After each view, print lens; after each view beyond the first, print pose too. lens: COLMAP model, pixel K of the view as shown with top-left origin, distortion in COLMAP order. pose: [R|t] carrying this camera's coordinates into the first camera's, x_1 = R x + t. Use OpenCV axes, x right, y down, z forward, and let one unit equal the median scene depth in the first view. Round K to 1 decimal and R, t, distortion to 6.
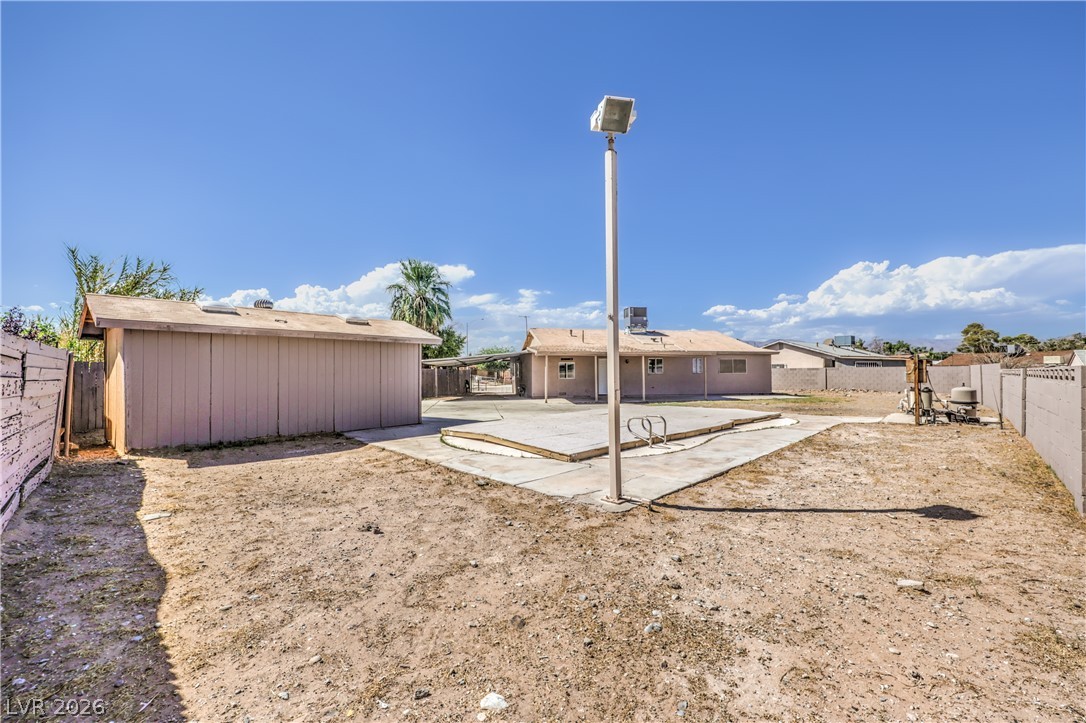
lens RADIAL K [[448.1, 0, 543.0], [0, 448.1, 361.5], [0, 0, 1]] dist [0.000309, -0.000677]
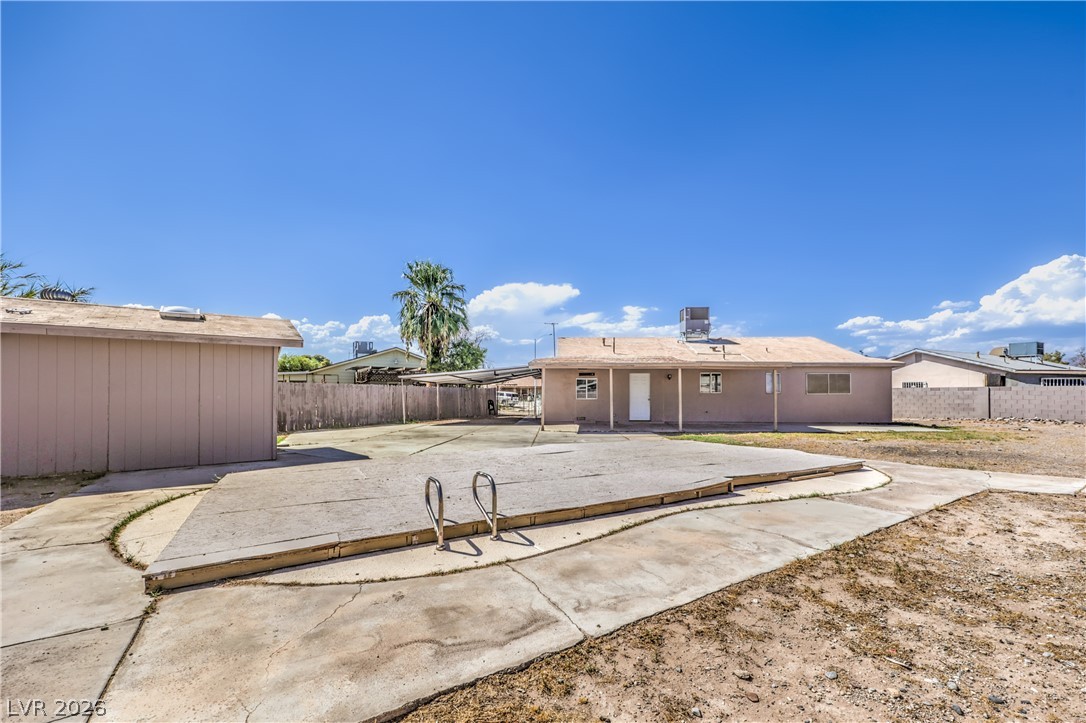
lens RADIAL K [[455.0, 0, 545.6], [0, 455.0, 395.0], [0, 0, 1]] dist [0.001079, 0.000754]
pose [[0.974203, 0.007059, -0.225563, 0.135572], [-0.000633, 0.999592, 0.028545, 0.007152], [0.225673, -0.027666, 0.973810, 0.176646]]
